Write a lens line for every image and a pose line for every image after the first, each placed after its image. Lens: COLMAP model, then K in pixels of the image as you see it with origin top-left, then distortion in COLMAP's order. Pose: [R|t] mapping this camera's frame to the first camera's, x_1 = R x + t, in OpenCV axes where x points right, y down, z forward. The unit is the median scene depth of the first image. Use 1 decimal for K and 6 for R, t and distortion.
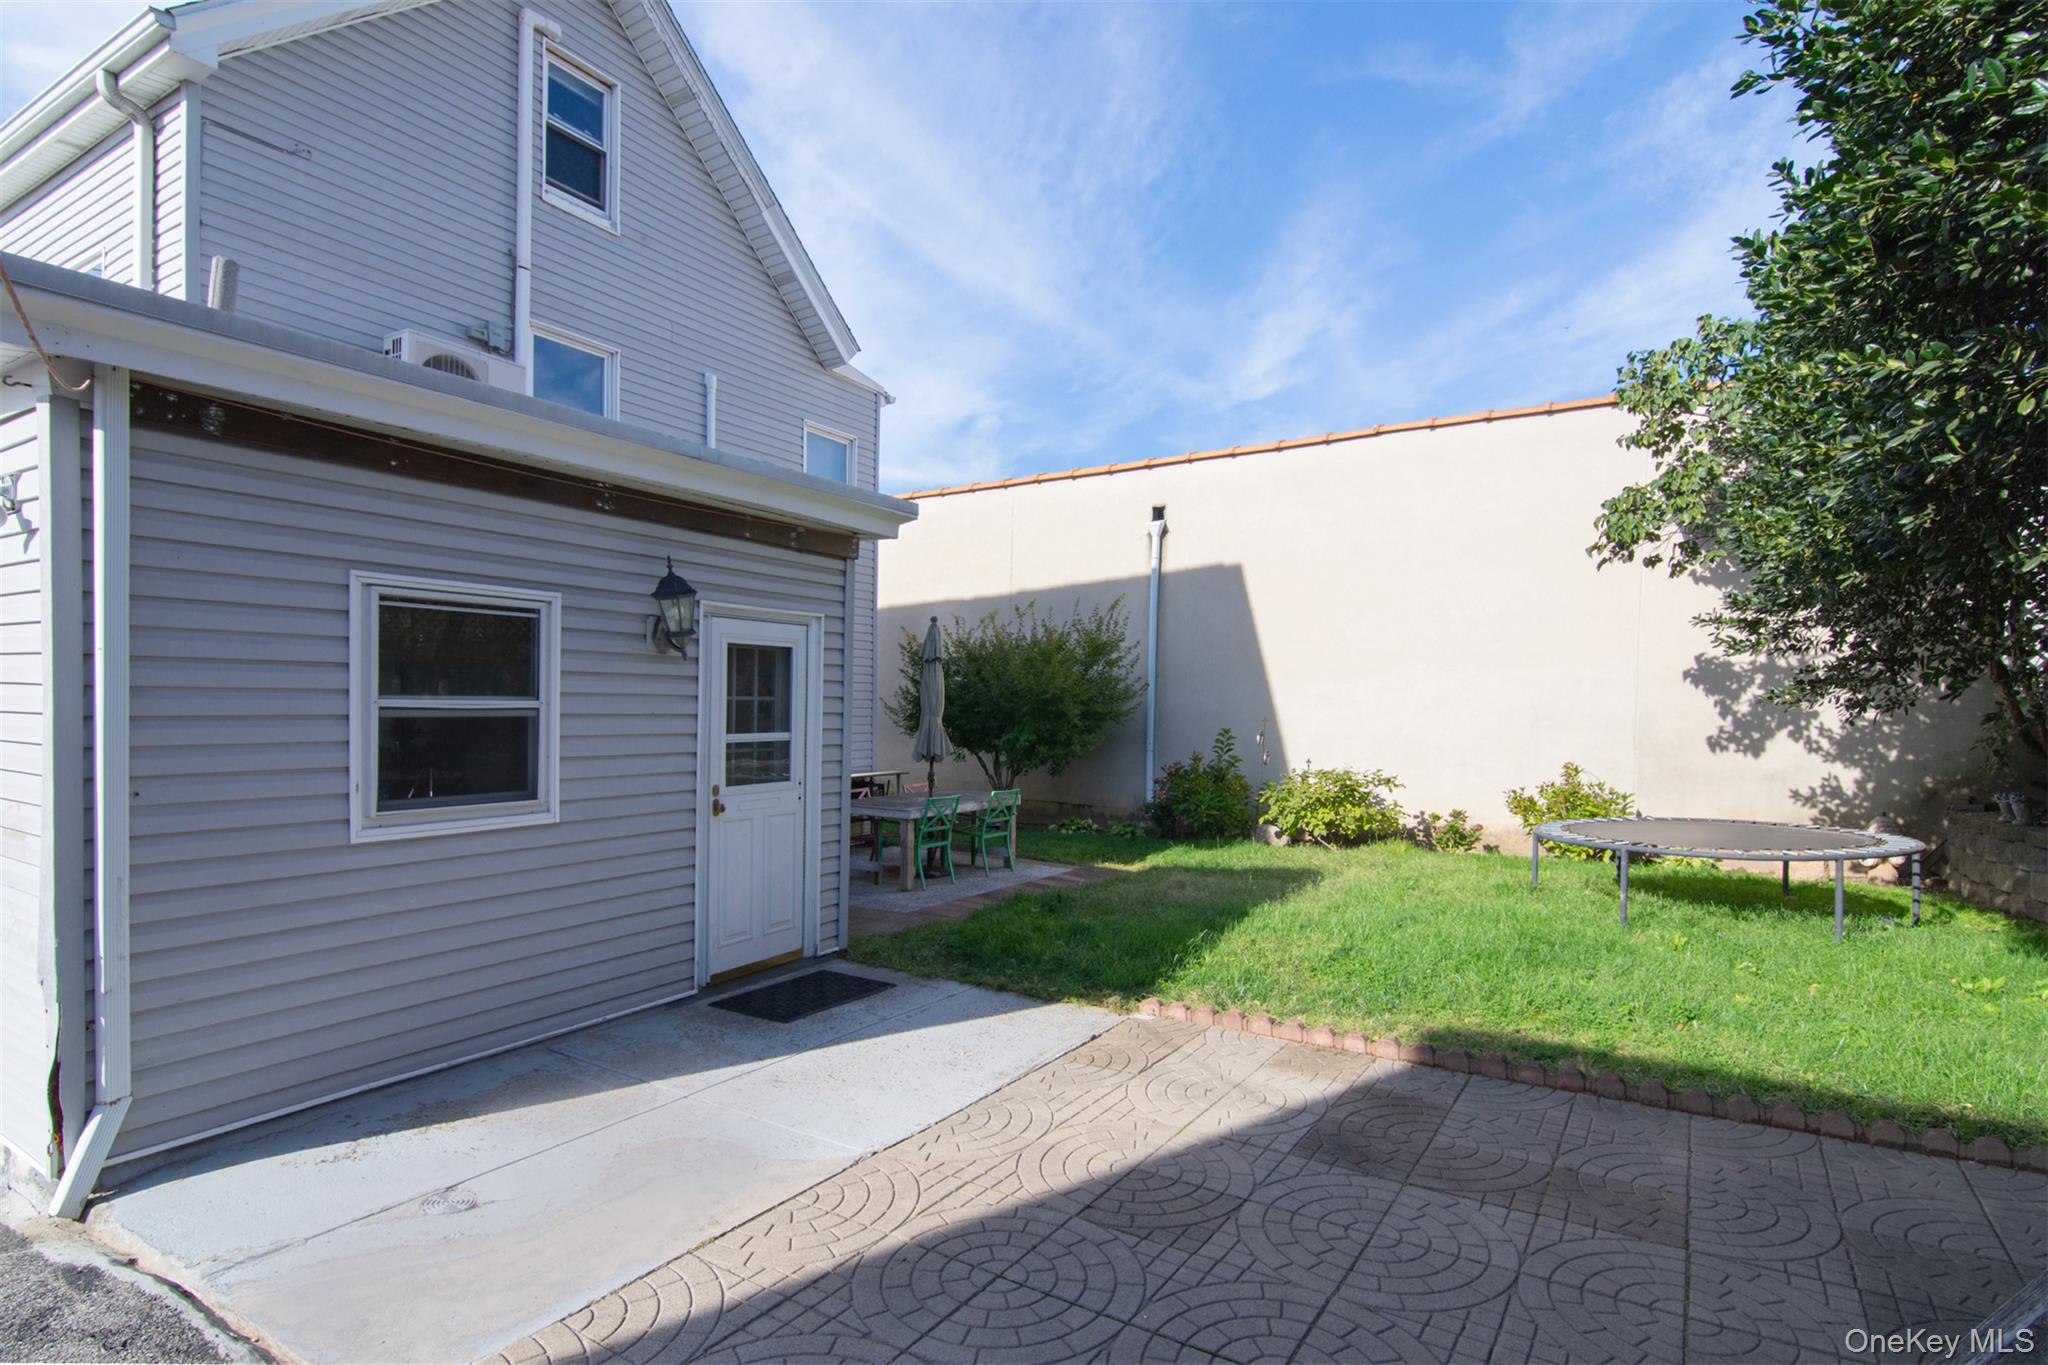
lens RADIAL K [[1022.7, 0, 1079.5], [0, 1022.7, 712.6], [0, 0, 1]] dist [-0.010415, -0.000601]
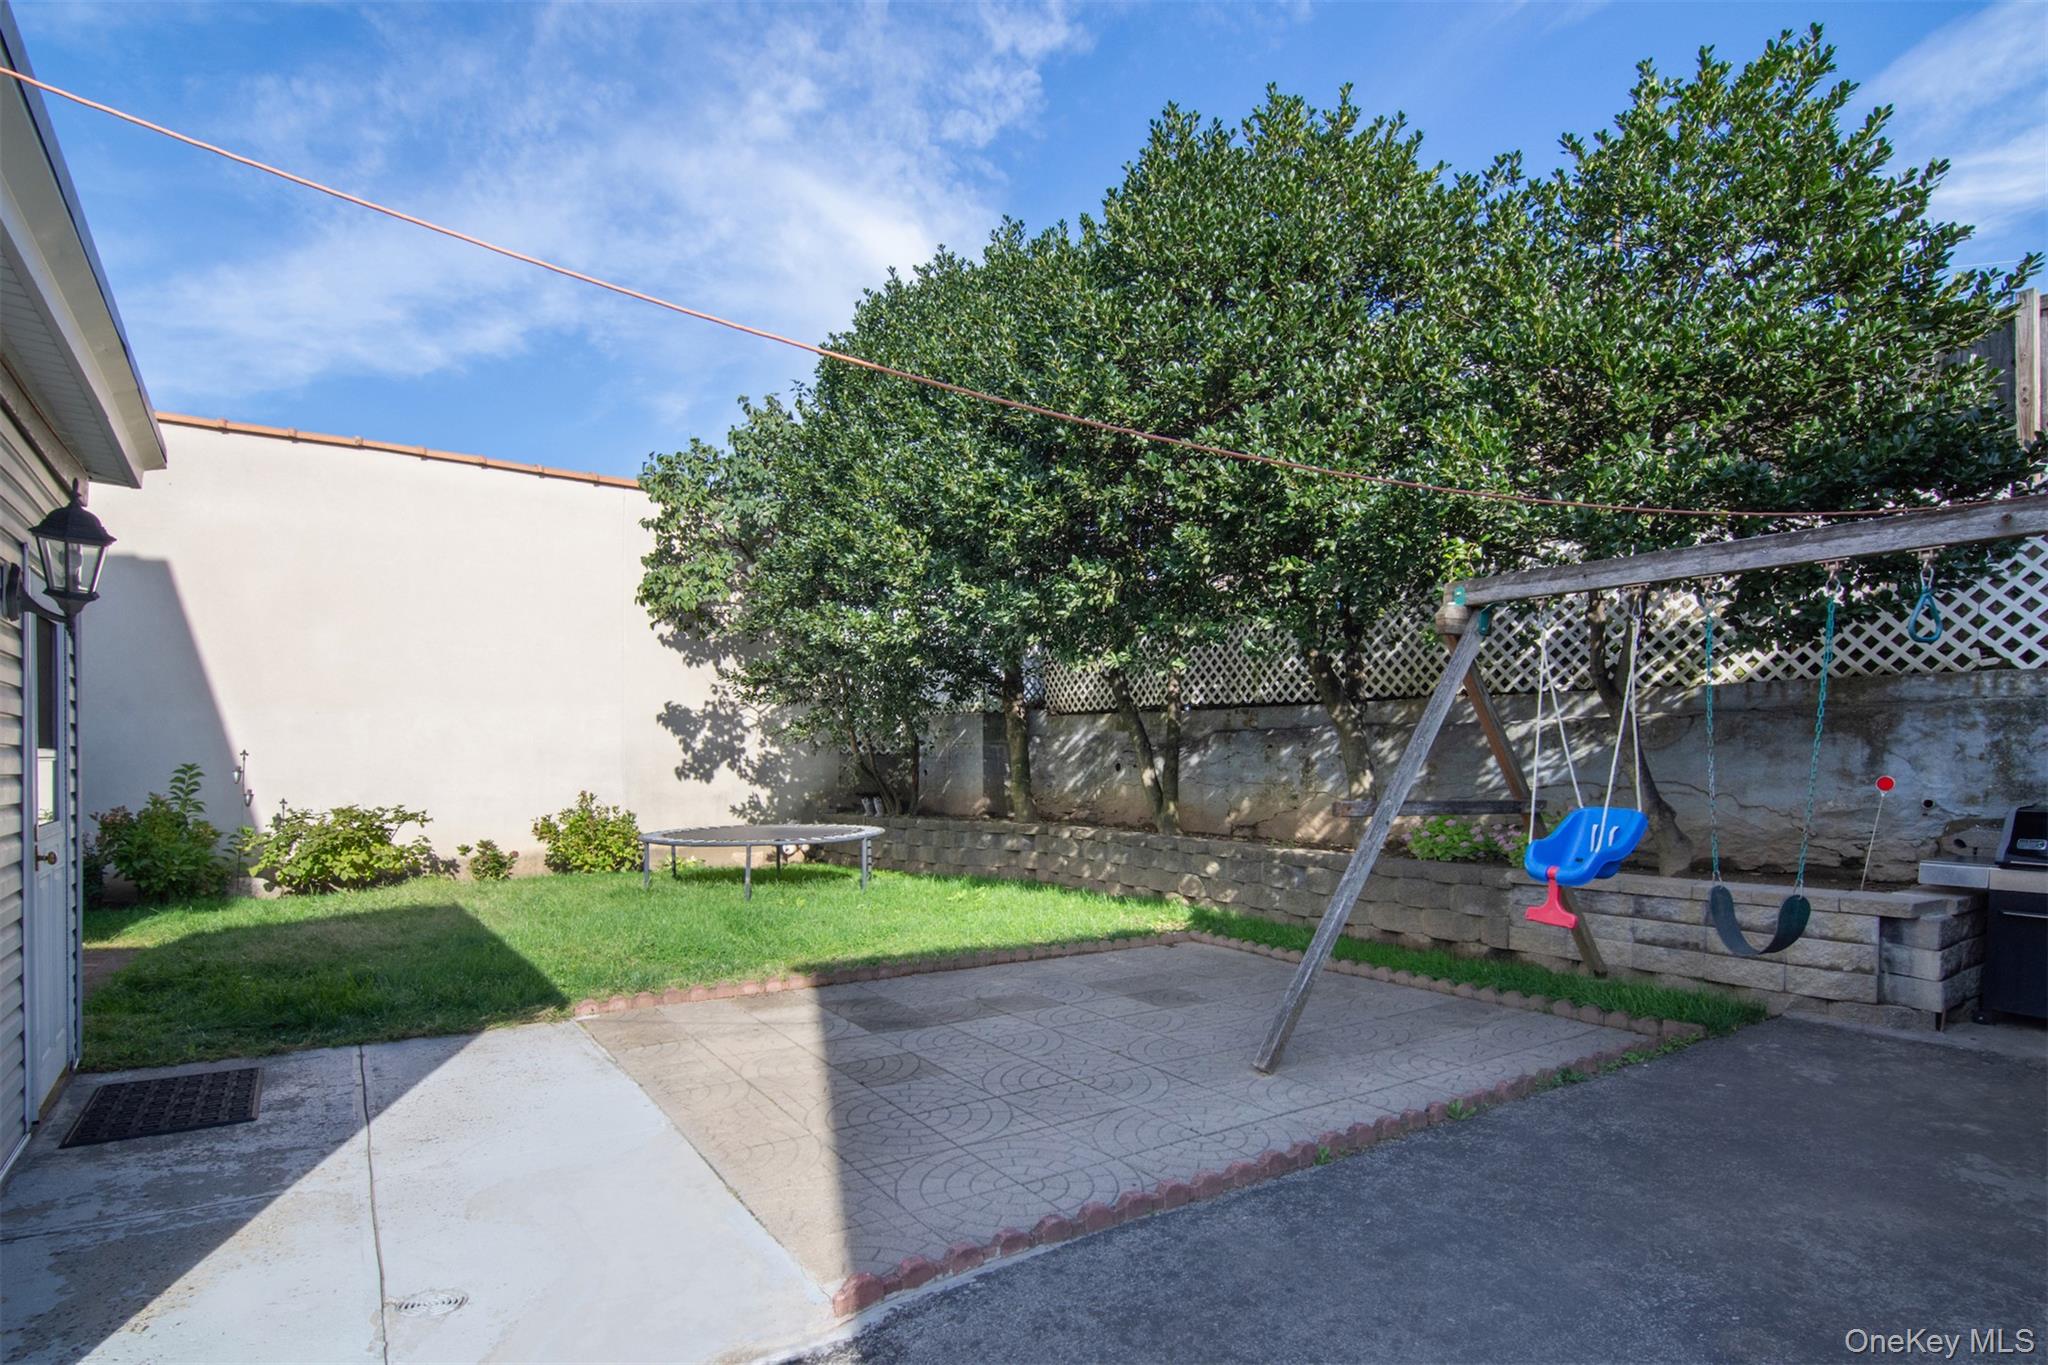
lens RADIAL K [[1022.7, 0, 1037.8], [0, 1022.7, 768.3], [0, 0, 1]] dist [-0.010415, -0.000601]
pose [[0.397262, -0.005632, 0.917688, -0.386706], [0.003023, 0.999984, 0.004828, 0.020576], [-0.917700, 0.000856, 0.397272, 0.083532]]
